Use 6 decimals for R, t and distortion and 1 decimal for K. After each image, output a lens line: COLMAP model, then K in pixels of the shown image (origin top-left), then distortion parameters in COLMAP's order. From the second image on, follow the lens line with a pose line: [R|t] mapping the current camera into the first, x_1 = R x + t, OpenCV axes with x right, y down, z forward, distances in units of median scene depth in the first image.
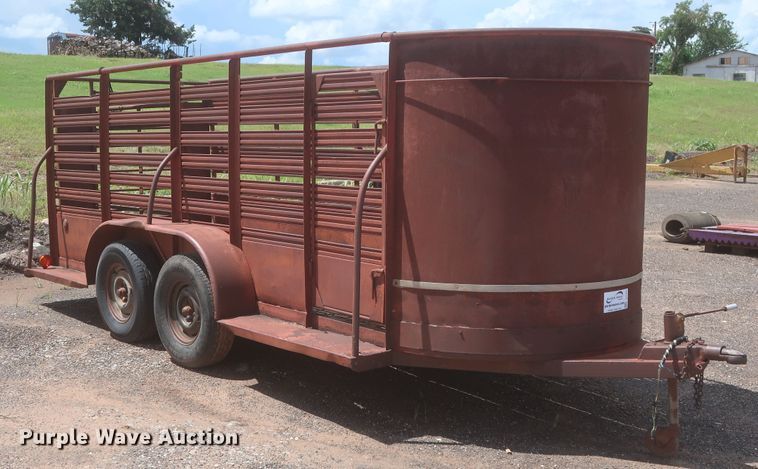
lens RADIAL K [[1009.2, 0, 379.0], [0, 1009.2, 234.5], [0, 0, 1]] dist [0.019603, 0.034596]
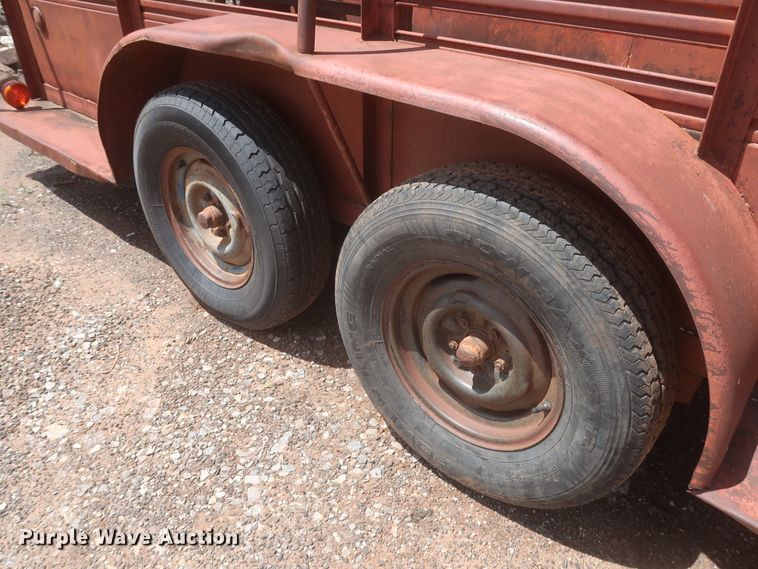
lens RADIAL K [[602.8, 0, 379.0], [0, 602.8, 284.5], [0, 0, 1]] dist [-0.027160, 0.006346]
pose [[0.990893, -0.064155, 0.118384, -0.229017], [0.004491, 0.894453, 0.447140, -0.027851], [-0.134575, -0.442537, 0.886595, 0.804436]]
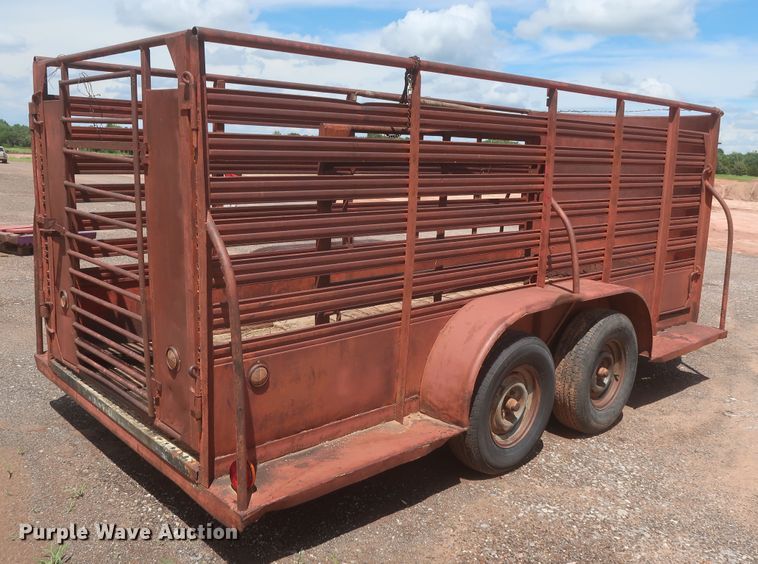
lens RADIAL K [[689.5, 0, 379.0], [0, 689.5, 282.0], [0, 0, 1]] dist [0.004269, 0.003657]
pose [[-0.049609, -0.195260, 0.979496, -0.746719], [0.060518, 0.978314, 0.198090, -0.136815], [-0.996934, 0.069104, -0.036716, 1.167484]]
